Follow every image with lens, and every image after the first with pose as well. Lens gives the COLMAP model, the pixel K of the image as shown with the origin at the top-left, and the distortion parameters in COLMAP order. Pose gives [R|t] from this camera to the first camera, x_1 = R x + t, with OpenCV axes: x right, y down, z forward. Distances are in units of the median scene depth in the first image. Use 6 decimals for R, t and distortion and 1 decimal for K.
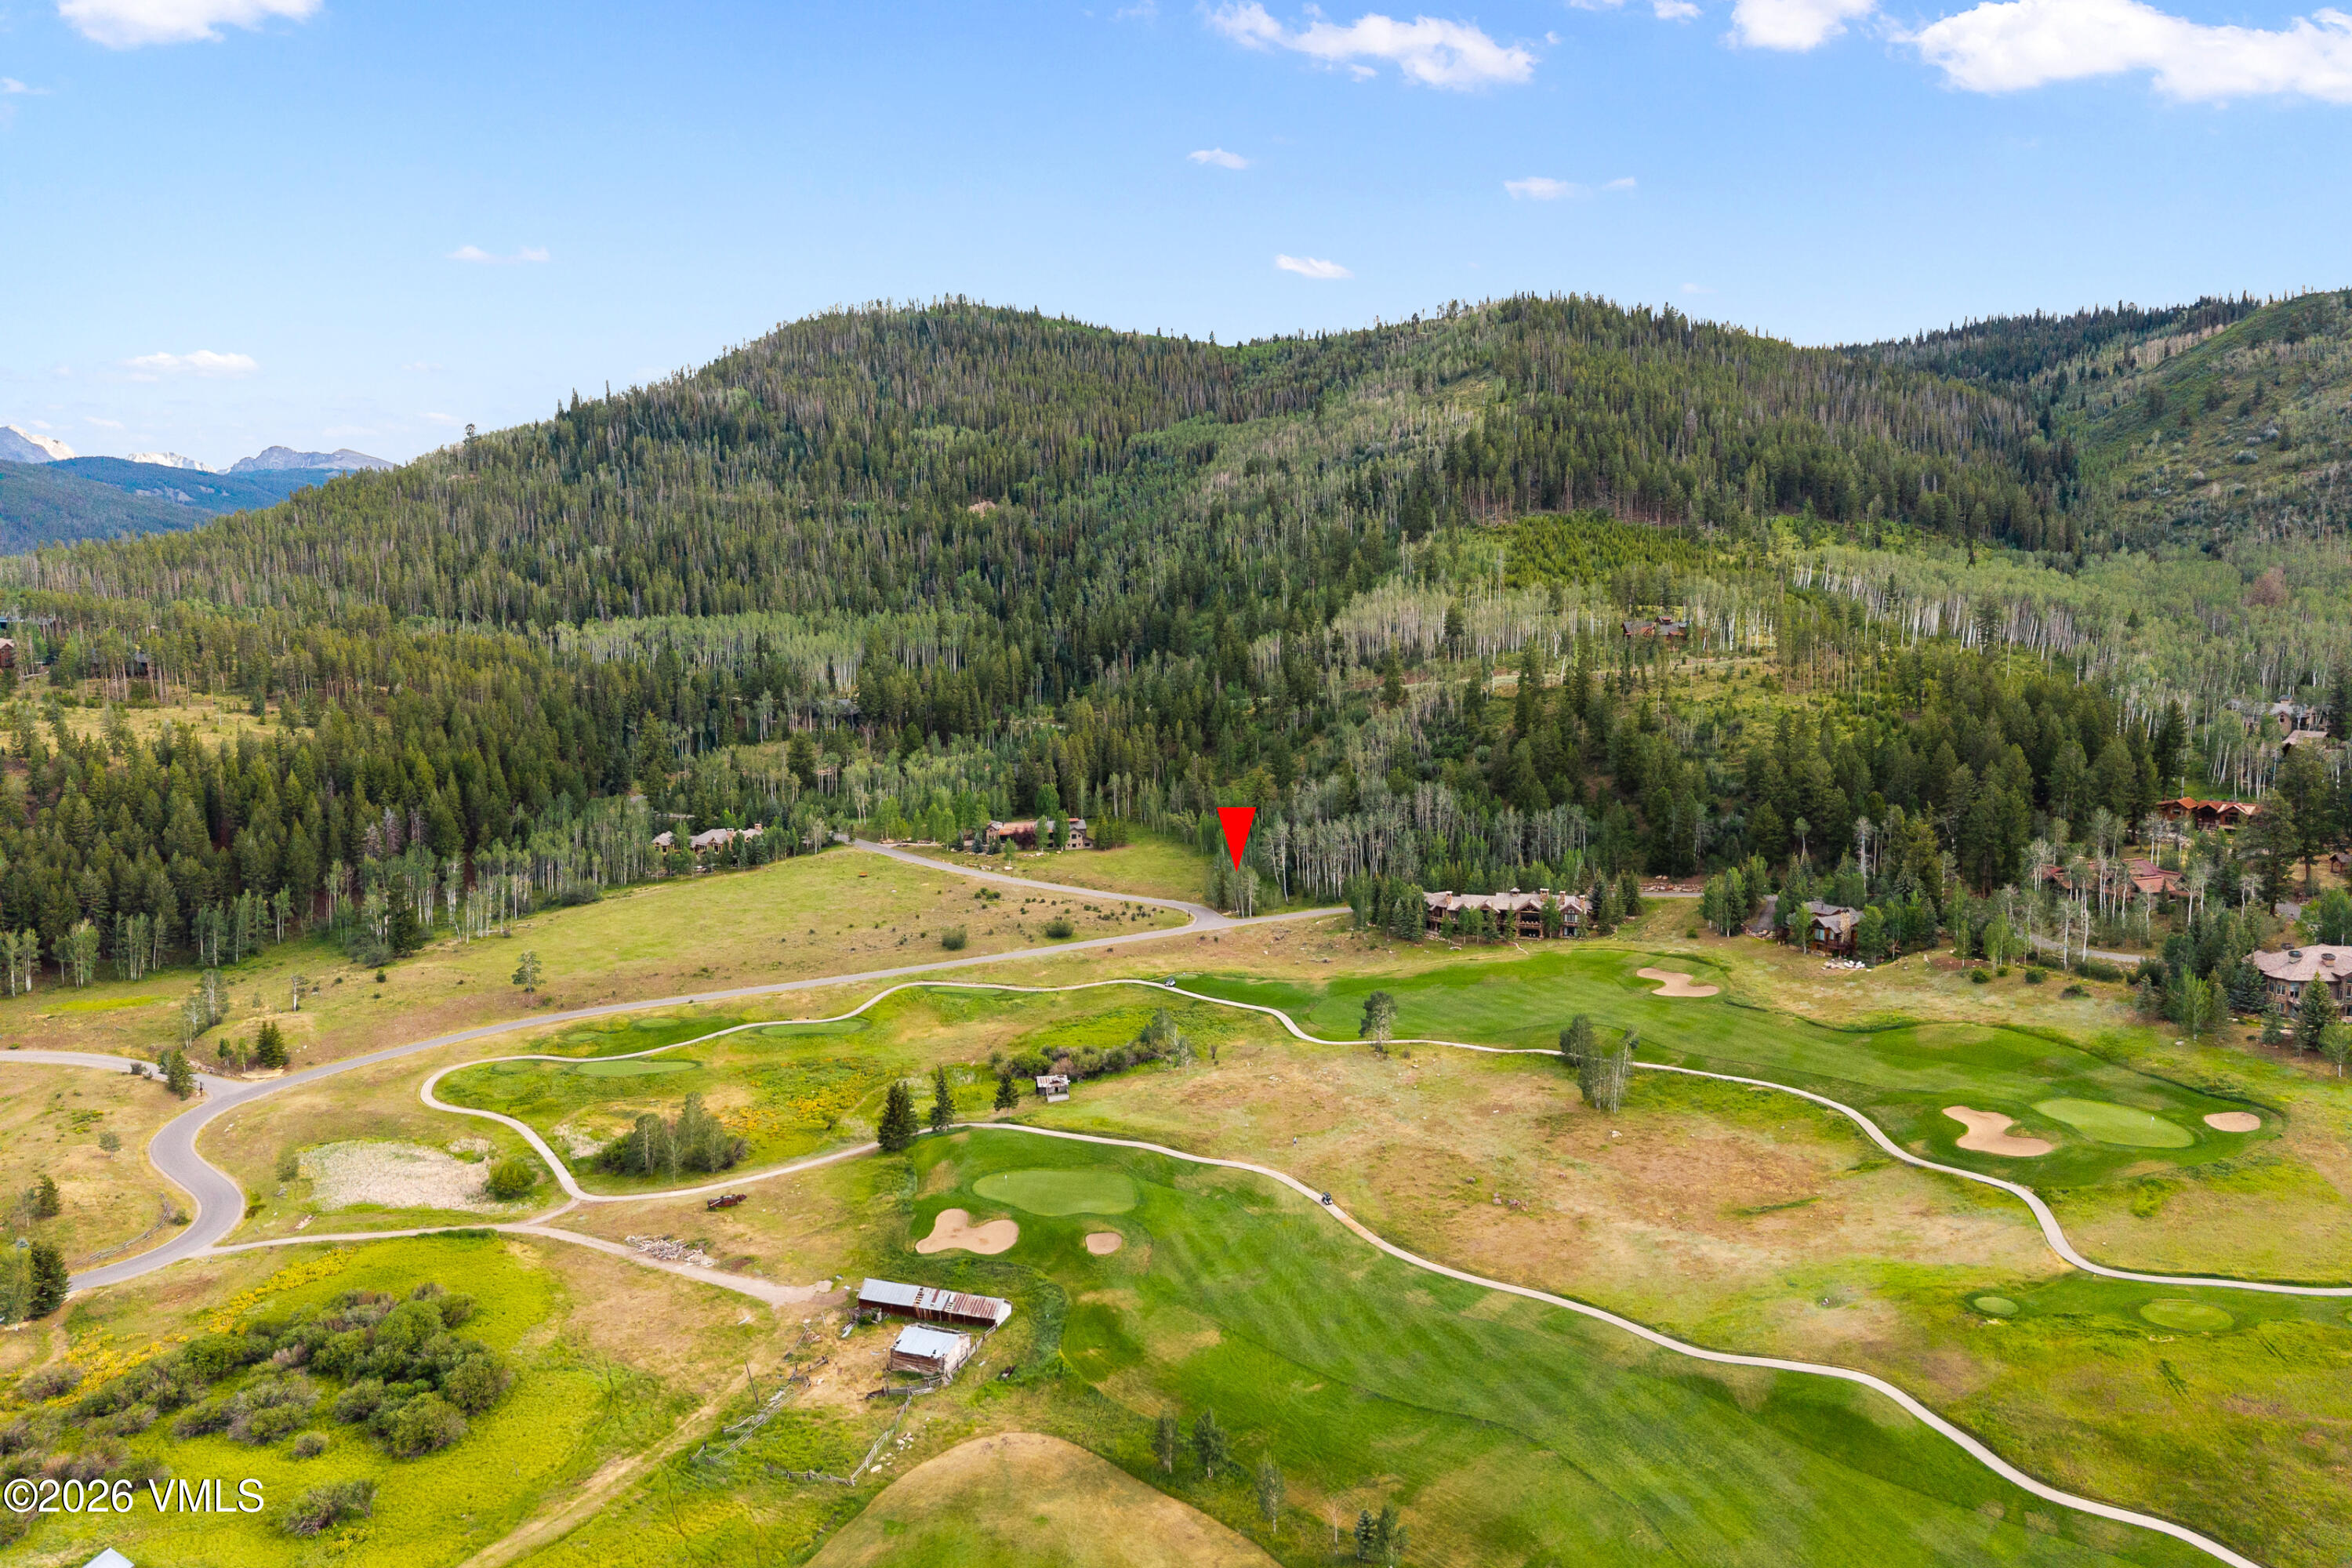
lens RADIAL K [[1624.9, 0, 1180.8], [0, 1624.9, 795.7], [0, 0, 1]] dist [0.018562, -0.029751]
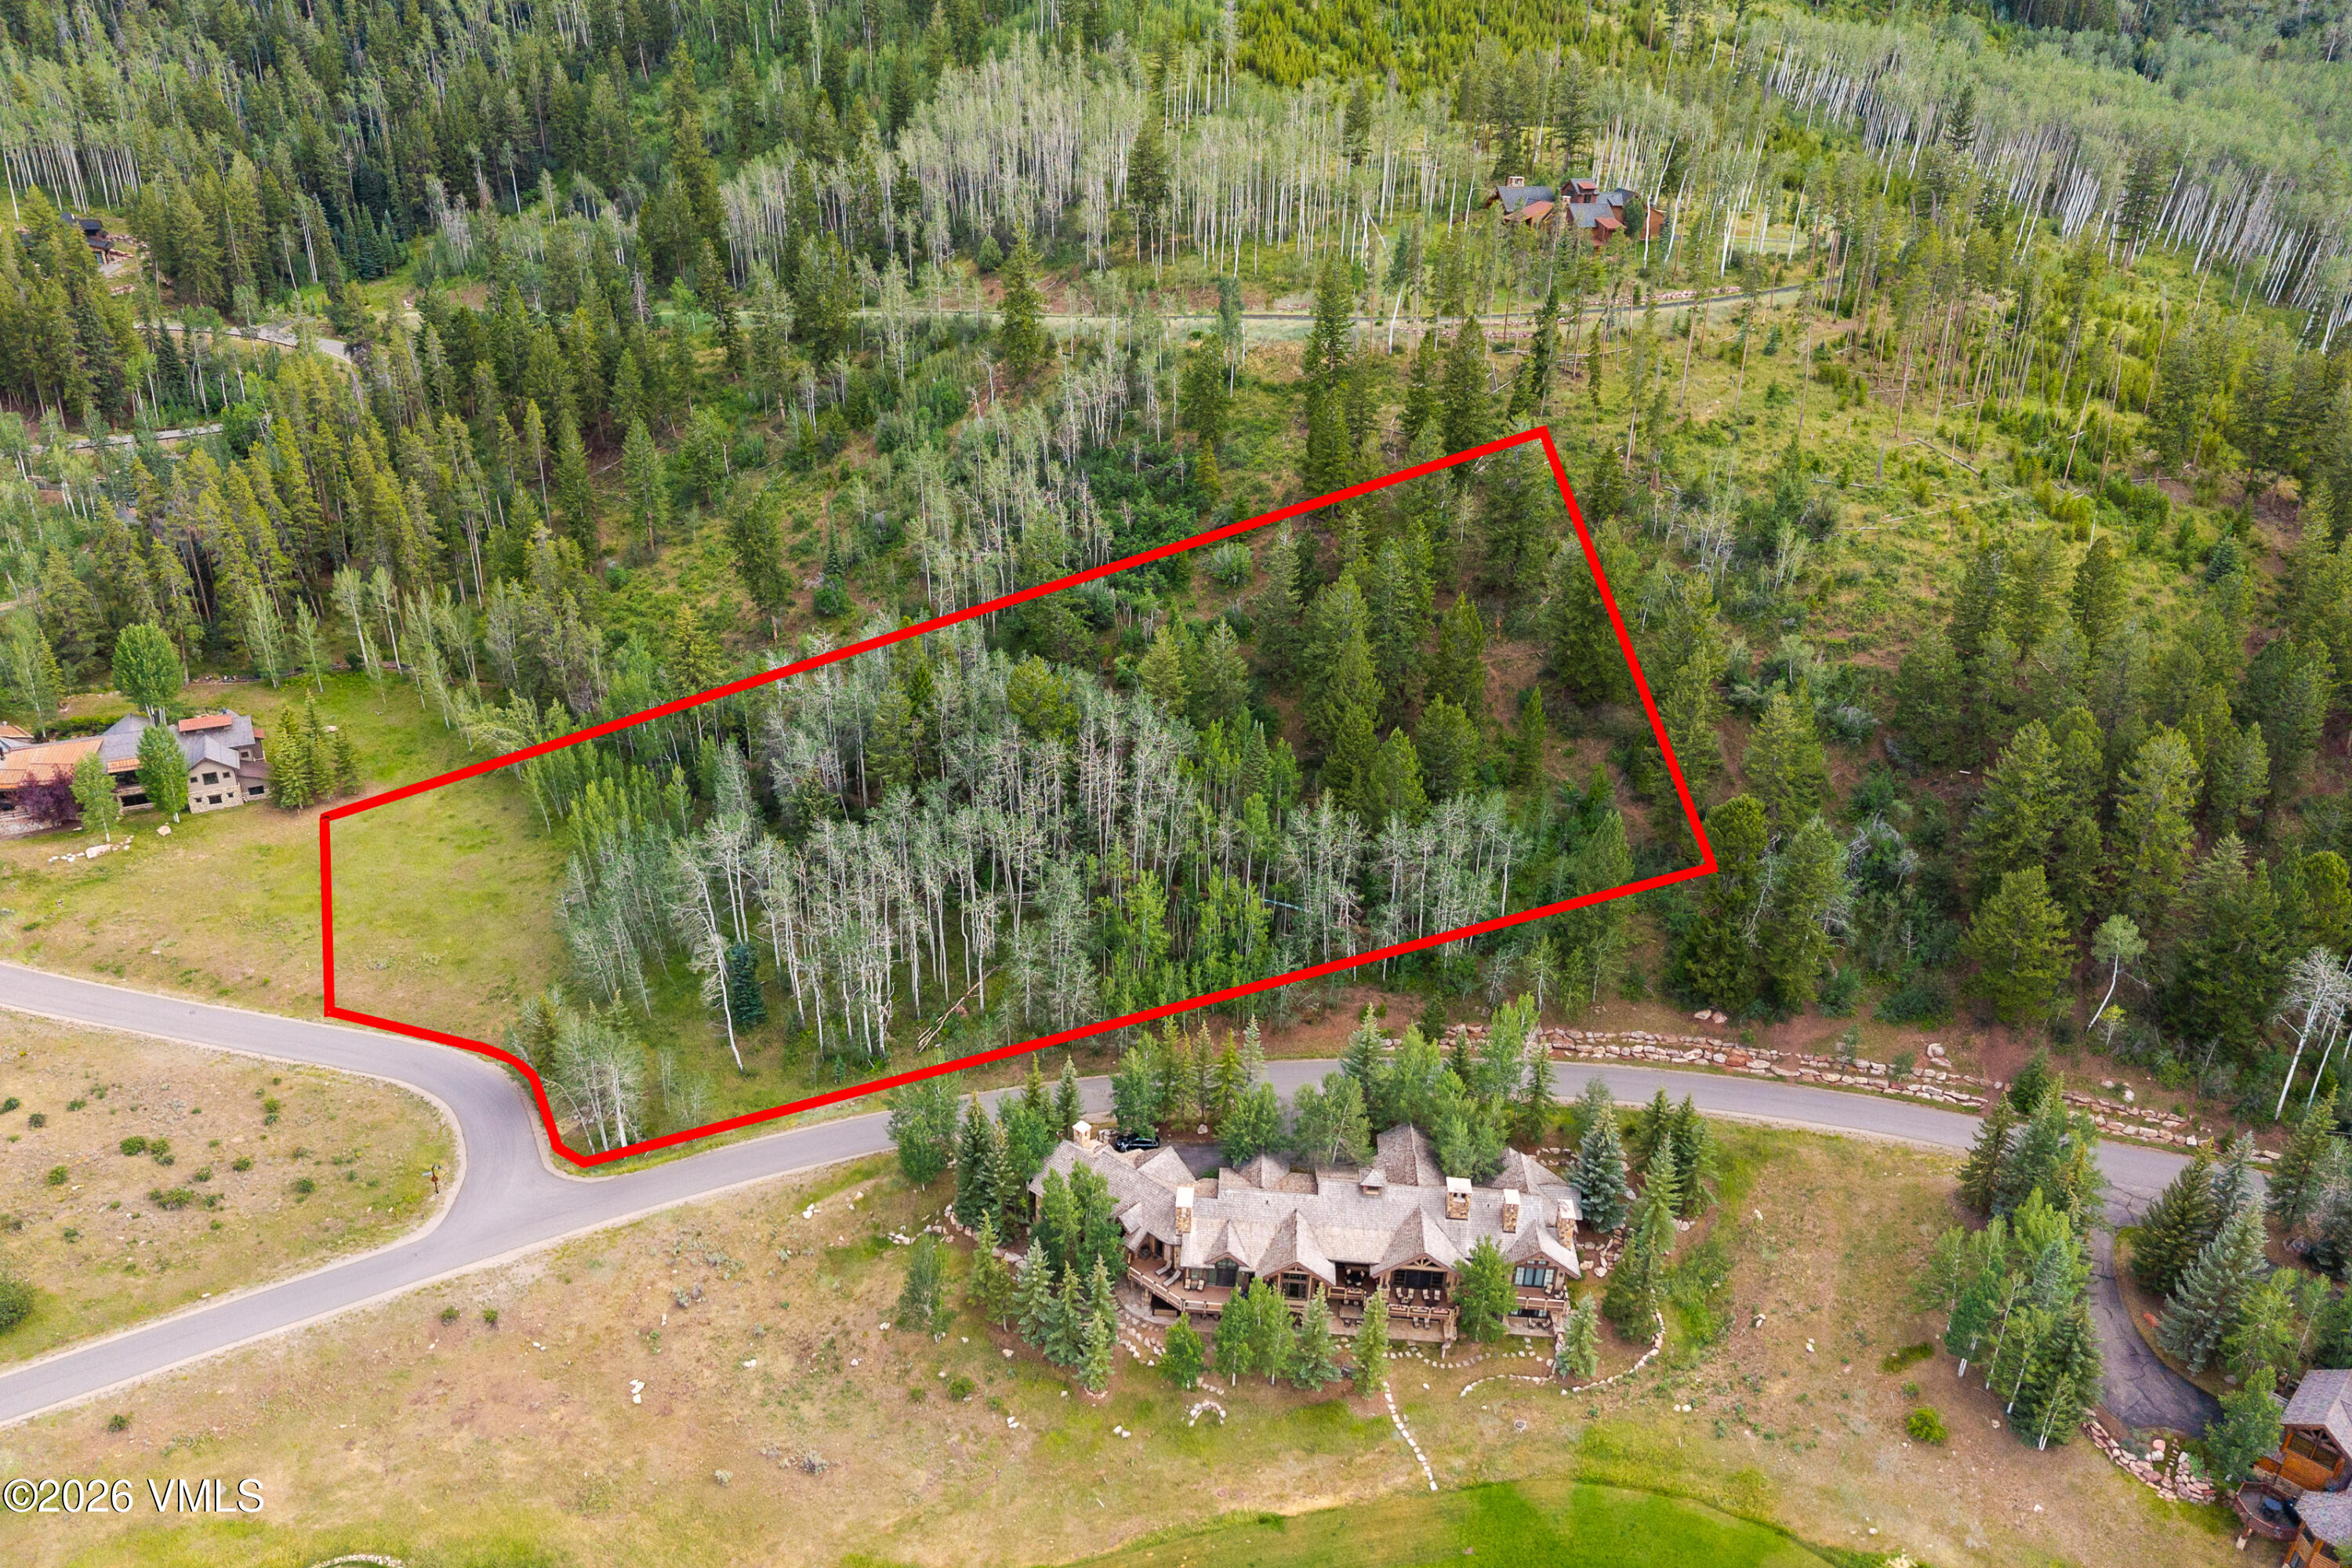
lens RADIAL K [[1624.9, 0, 1184.7], [0, 1624.9, 796.9], [0, 0, 1]] dist [0.018562, -0.029751]
pose [[0.976012, -0.051730, 0.211483, 0.070903], [-0.021593, 0.943574, 0.330458, -0.093293], [-0.216644, -0.327097, 0.919822, 0.518414]]
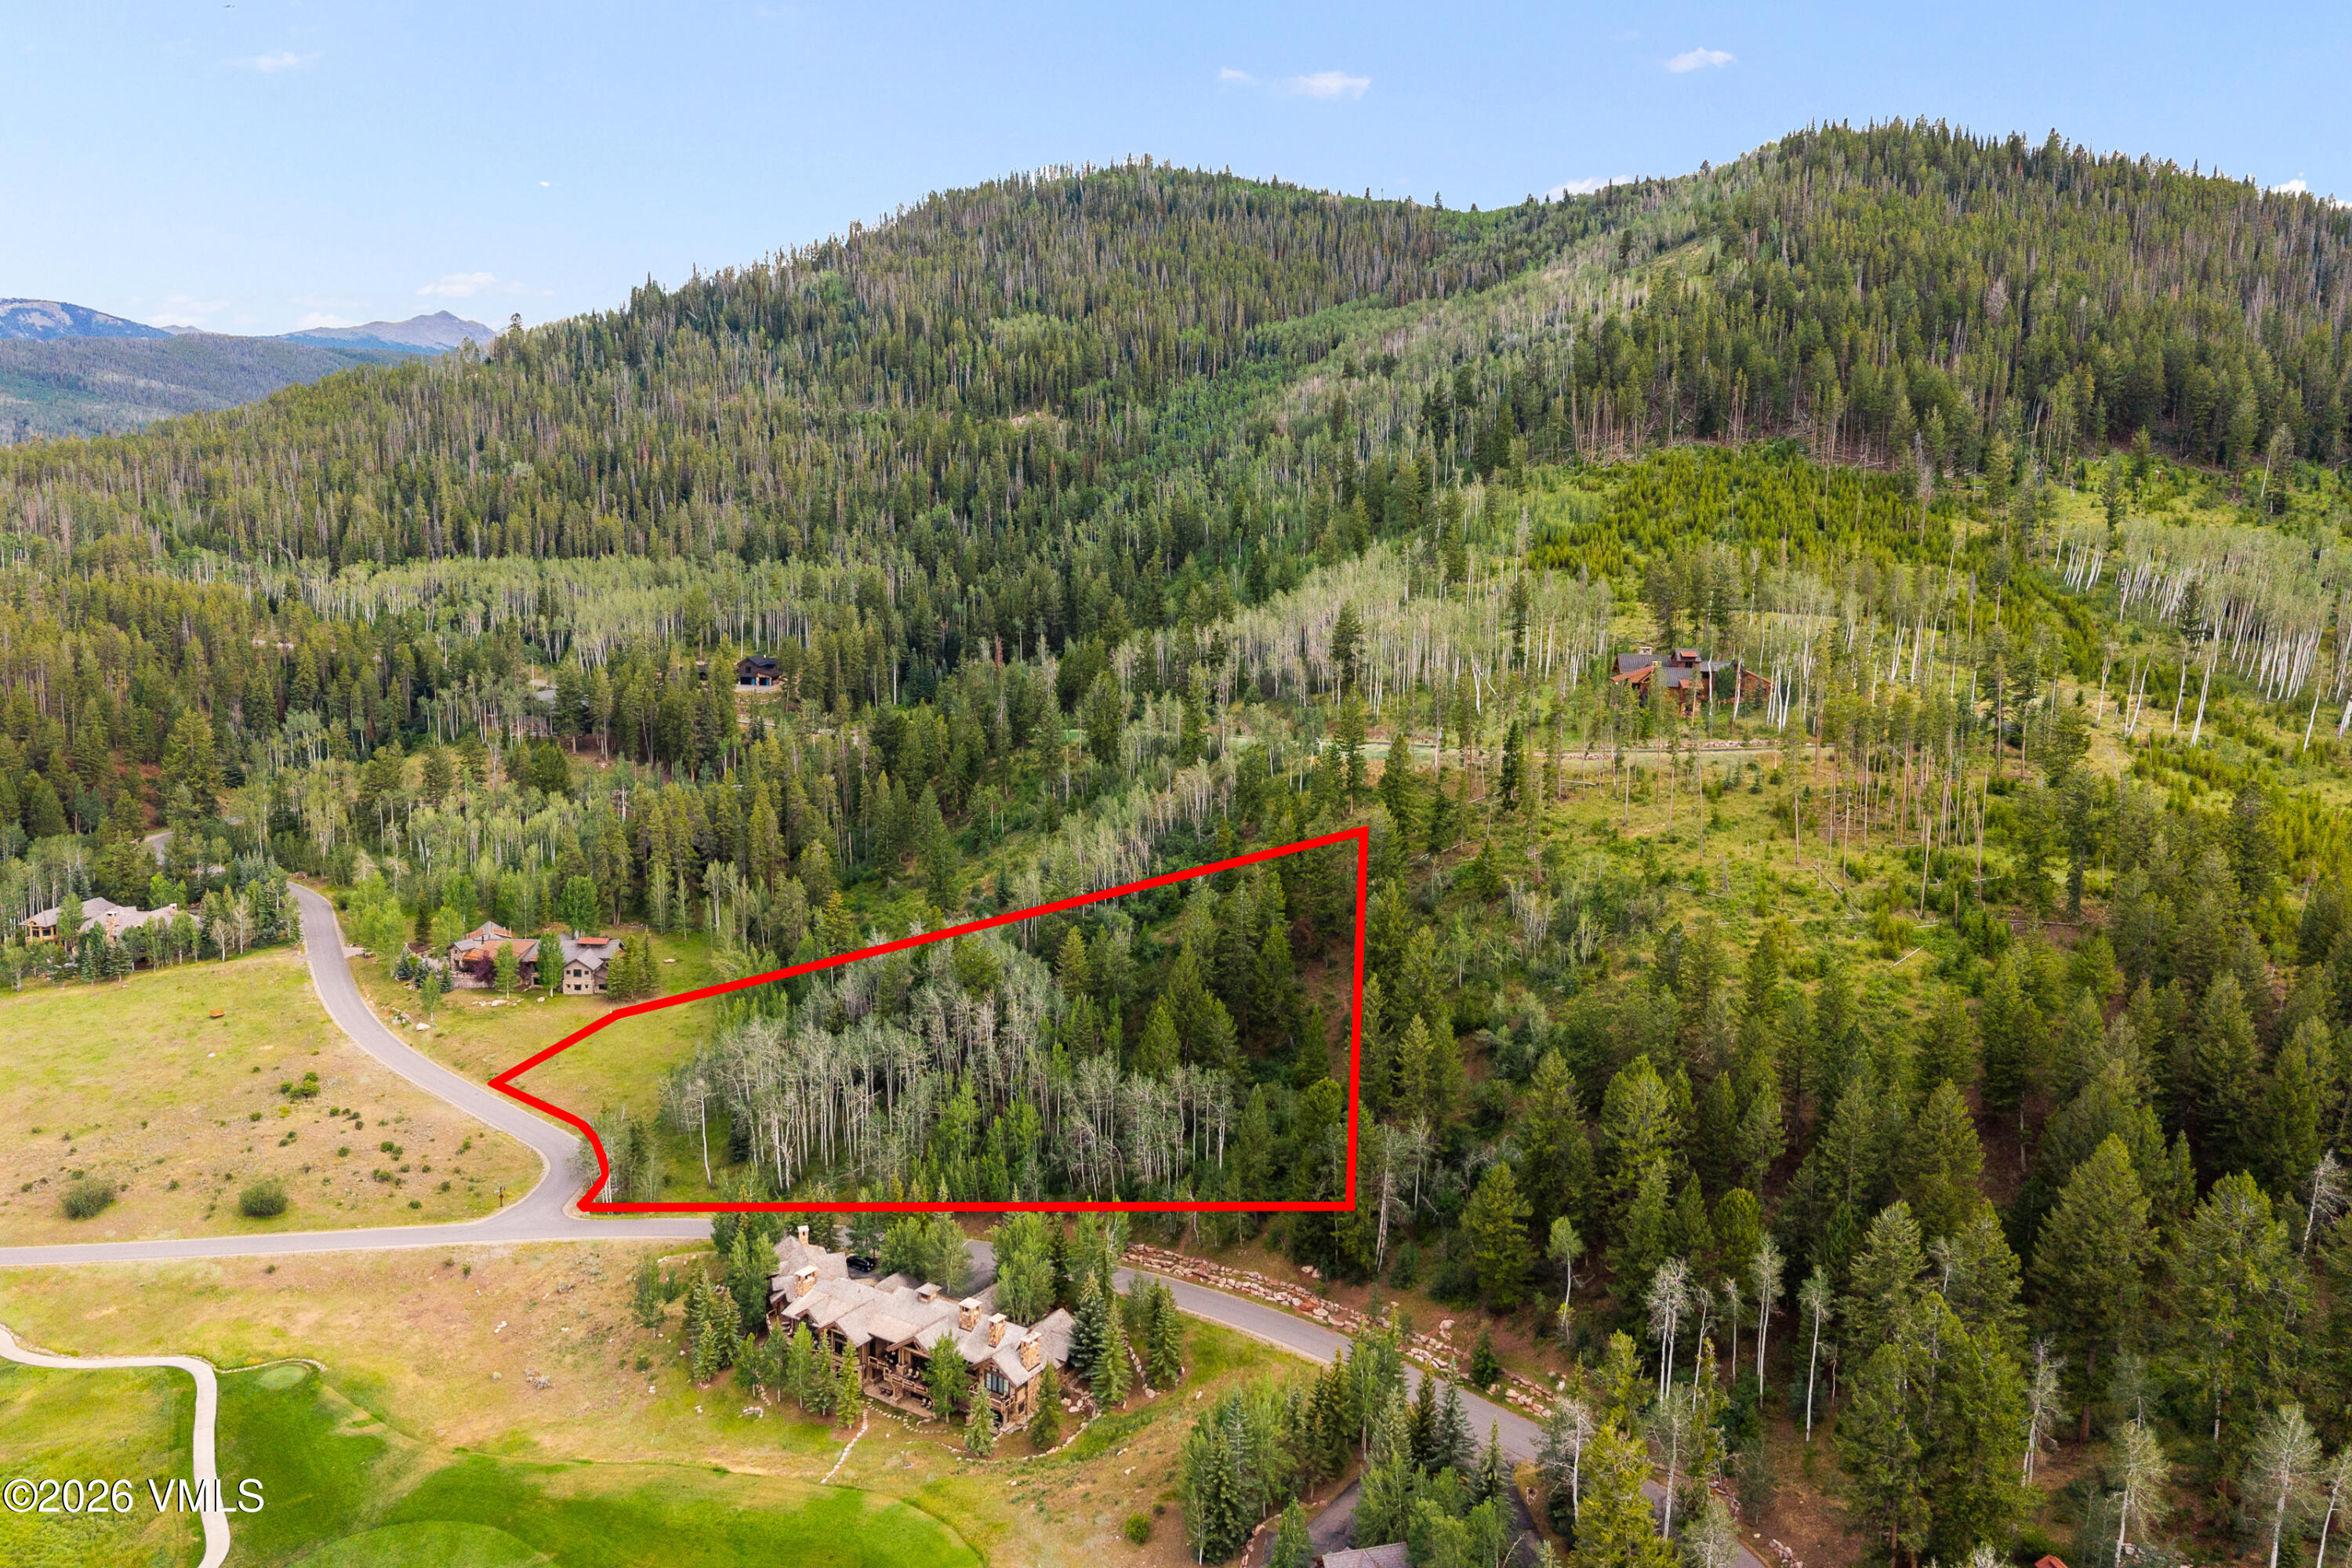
lens RADIAL K [[1624.9, 0, 1210.1], [0, 1624.9, 809.9], [0, 0, 1]] dist [0.018562, -0.029751]
pose [[0.963517, 0.076994, -0.256333, 0.283584], [-0.059760, 0.995439, 0.074368, -0.085991], [0.260890, -0.056337, 0.963723, 0.414536]]
